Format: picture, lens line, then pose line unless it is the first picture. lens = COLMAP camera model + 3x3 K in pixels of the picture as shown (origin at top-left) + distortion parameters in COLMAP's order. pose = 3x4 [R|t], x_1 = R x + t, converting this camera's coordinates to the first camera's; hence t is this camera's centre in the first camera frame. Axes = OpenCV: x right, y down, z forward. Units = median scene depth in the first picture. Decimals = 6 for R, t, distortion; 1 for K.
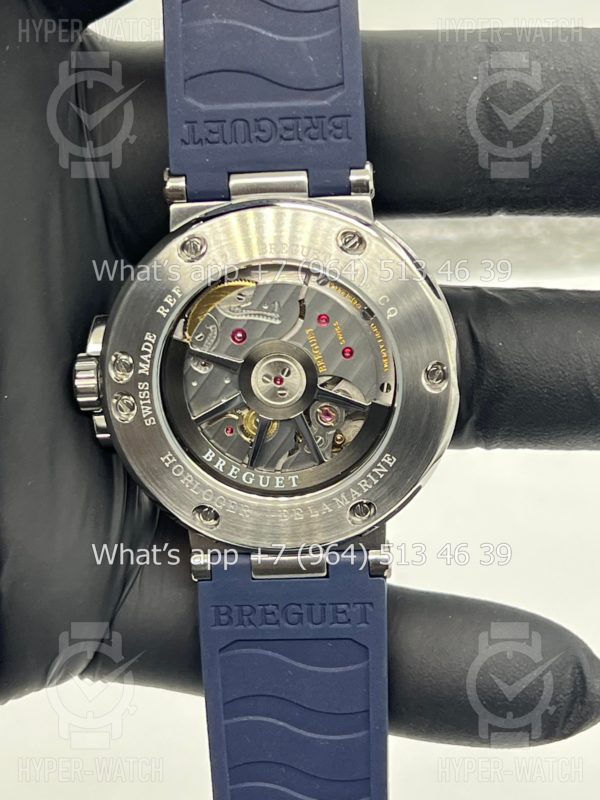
lens RADIAL K [[1769.0, 0, 296.5], [0, 1769.0, 399.1], [0, 0, 1]] dist [0.161747, 0.000000]
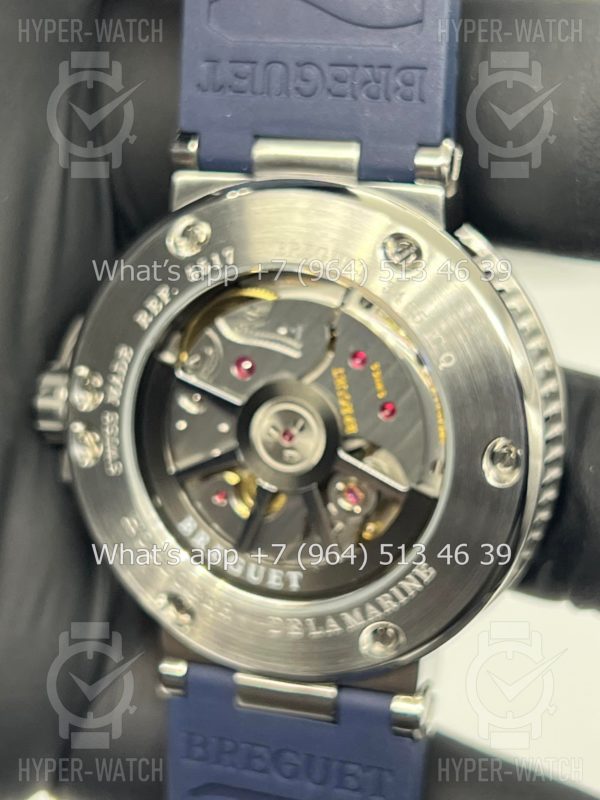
lens RADIAL K [[1769.0, 0, 304.0], [0, 1769.0, 418.3], [0, 0, 1]] dist [0.161747, 0.000000]
pose [[0.953569, 0.132514, -0.270454, 0.185585], [-0.131356, 0.991081, 0.022464, -0.034186], [0.271019, 0.014105, 0.962471, 0.321513]]
